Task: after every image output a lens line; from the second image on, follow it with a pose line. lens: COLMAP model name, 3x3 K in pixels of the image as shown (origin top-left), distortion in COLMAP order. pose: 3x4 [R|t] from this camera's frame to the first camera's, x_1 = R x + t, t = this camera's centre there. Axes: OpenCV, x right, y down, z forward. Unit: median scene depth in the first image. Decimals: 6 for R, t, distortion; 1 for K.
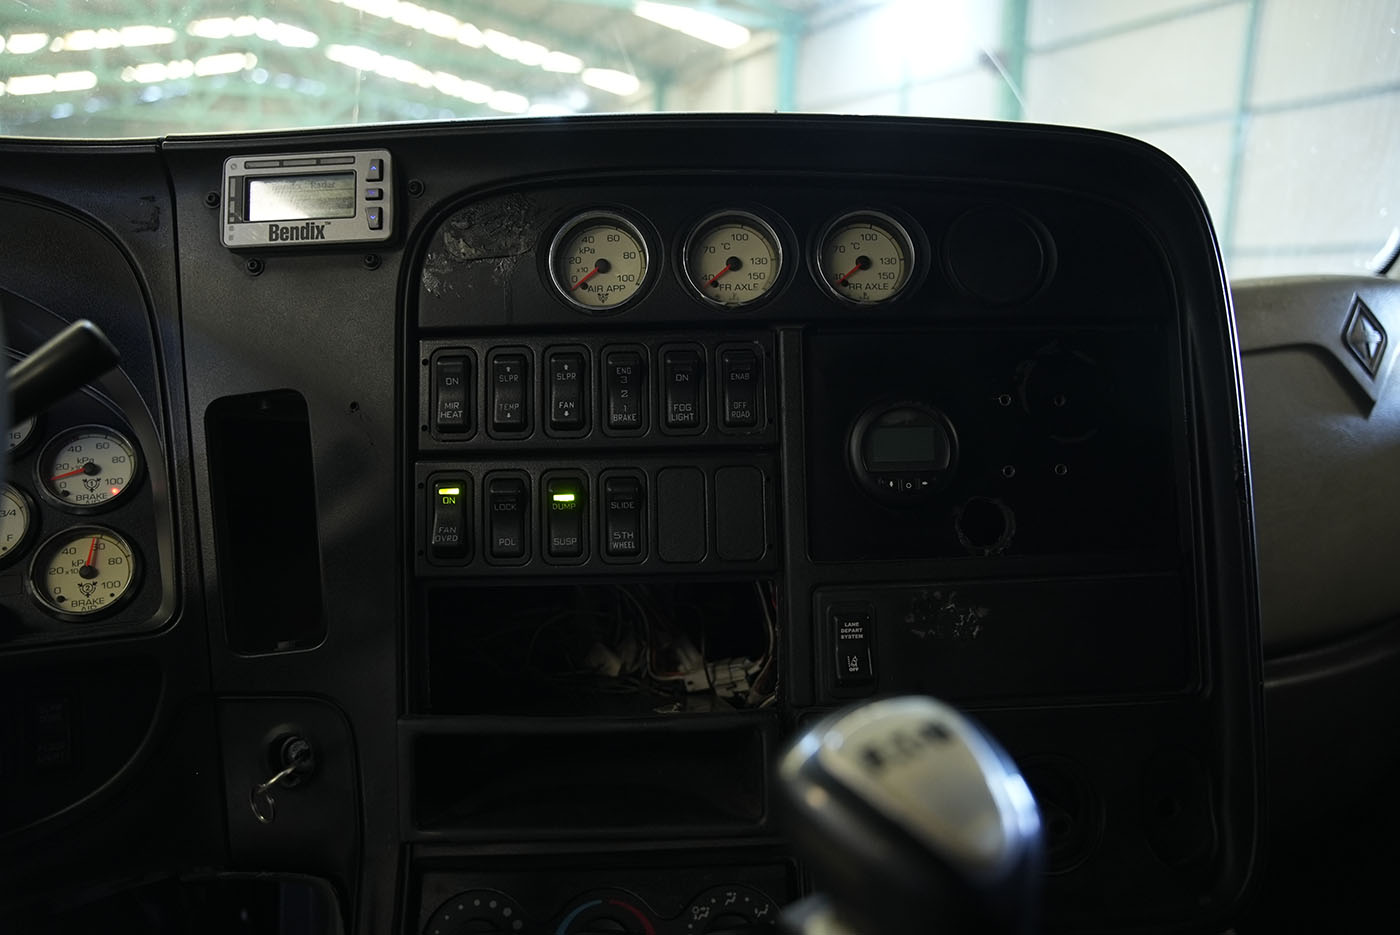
lens RADIAL K [[957.9, 0, 700.0], [0, 957.9, 467.5], [0, 0, 1]] dist [-0.165576, 0.106971]
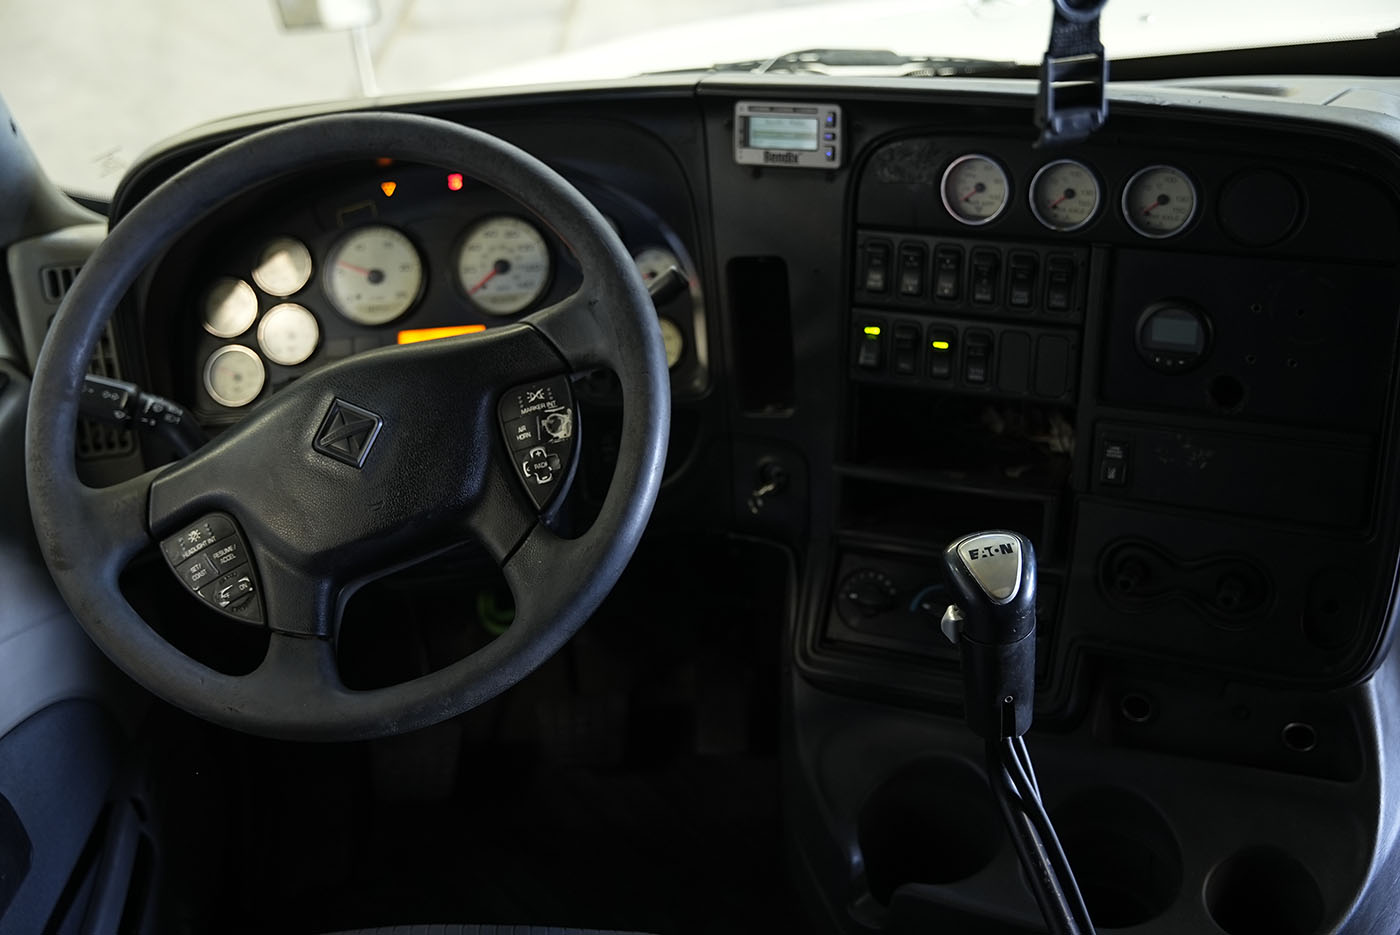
lens RADIAL K [[1604.8, 0, 700.0], [0, 1604.8, 467.5], [0, 0, 1]] dist [-0.016134, -0.000792]
pose [[0.893683, 0.158742, -0.419681, 0.638129], [0.003002, 0.933192, 0.359366, -0.723019], [0.448689, -0.322419, 0.833501, -1.437062]]
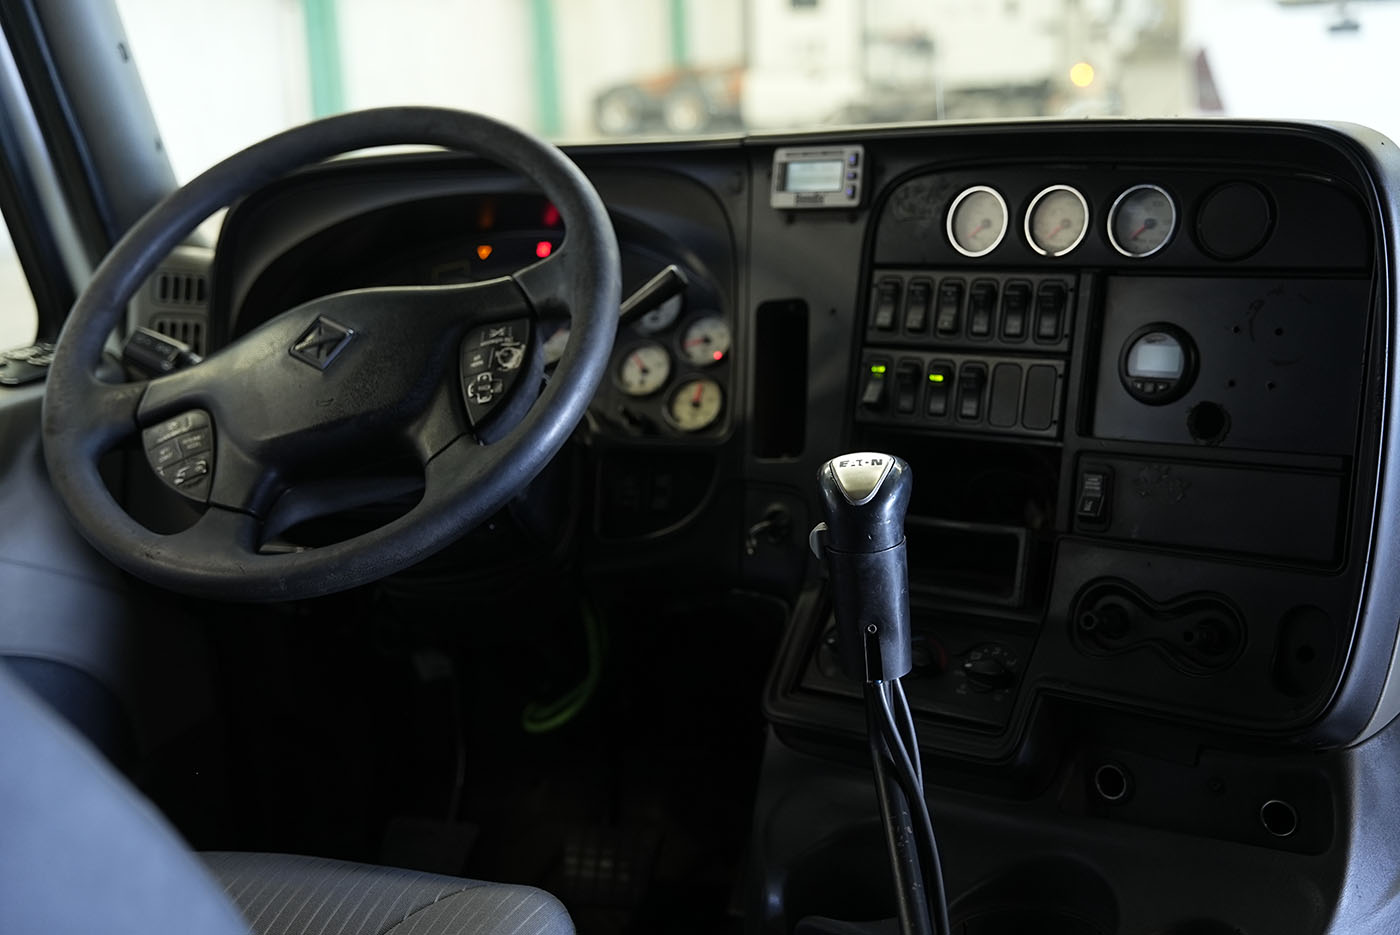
lens RADIAL K [[1864.7, 0, 701.4], [0, 1864.7, 429.5], [0, 0, 1]] dist [0.045669, 0.011188]
pose [[0.743948, 0.091073, -0.662002, 1.563947], [-0.074538, 0.995797, 0.053228, -0.016920], [0.664067, 0.009745, 0.747610, -1.498446]]
